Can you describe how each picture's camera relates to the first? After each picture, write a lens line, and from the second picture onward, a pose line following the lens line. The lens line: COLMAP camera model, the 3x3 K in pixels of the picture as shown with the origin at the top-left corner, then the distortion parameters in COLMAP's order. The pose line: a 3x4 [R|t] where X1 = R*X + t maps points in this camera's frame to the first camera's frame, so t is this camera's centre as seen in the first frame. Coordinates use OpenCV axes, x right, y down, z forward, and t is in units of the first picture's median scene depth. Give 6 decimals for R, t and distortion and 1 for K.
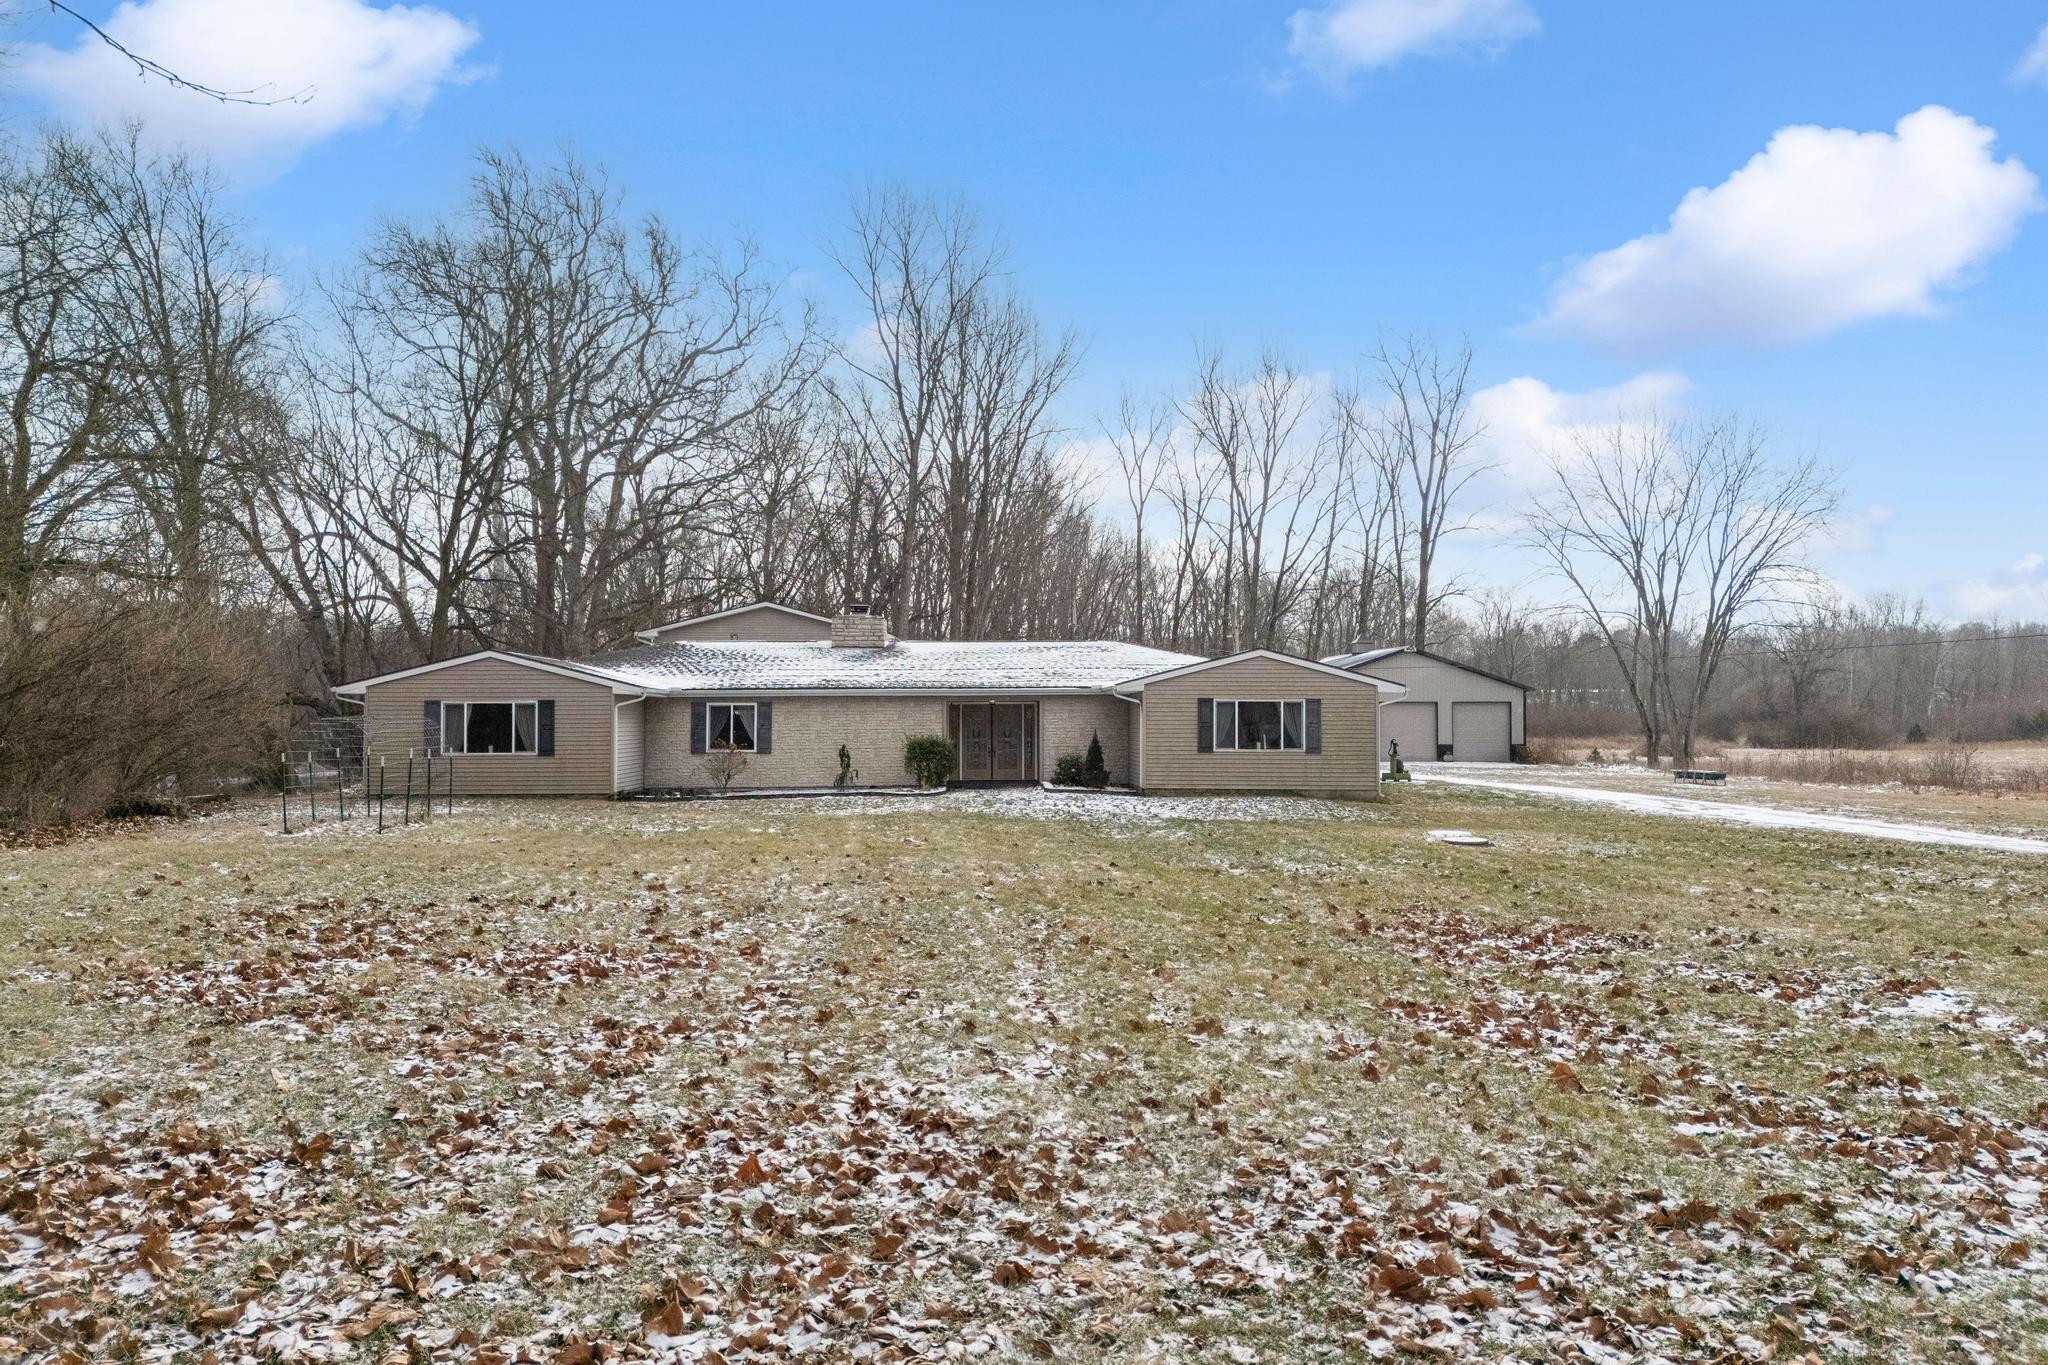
lens RADIAL K [[1504.3, 0, 1024.0], [0, 1504.3, 682.5], [0, 0, 1]] dist [0.087457, -0.070817]
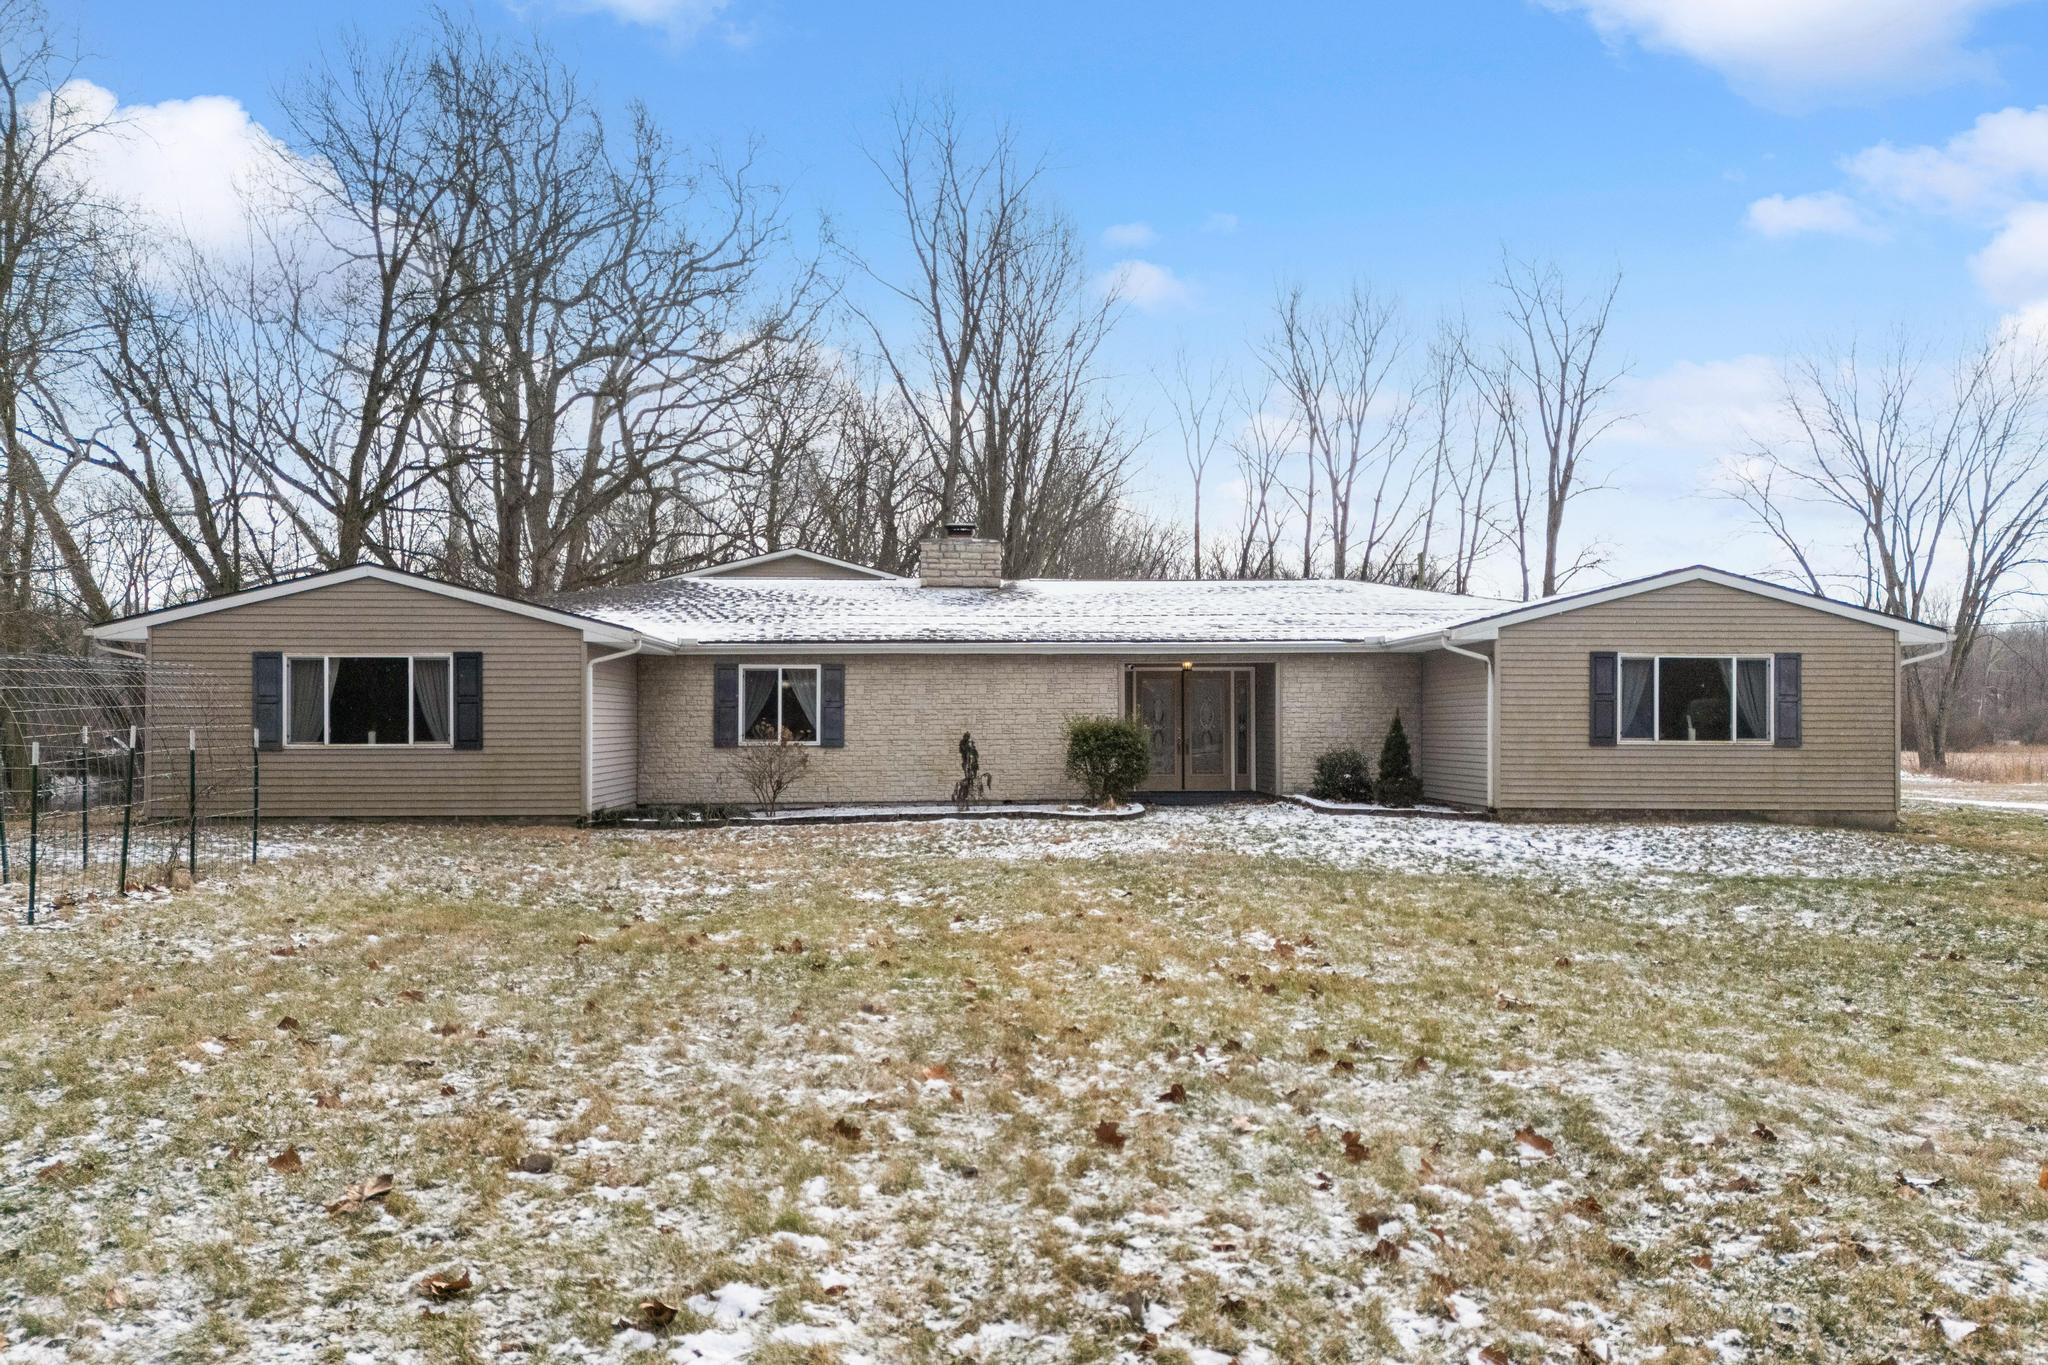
lens RADIAL K [[1504.3, 0, 1024.0], [0, 1504.3, 682.5], [0, 0, 1]] dist [0.087457, -0.070817]
pose [[0.999911, 0.001792, 0.013248, -0.102944], [-0.001767, 0.999997, -0.001872, 0.021853], [-0.013251, 0.001849, 0.999910, 0.386584]]
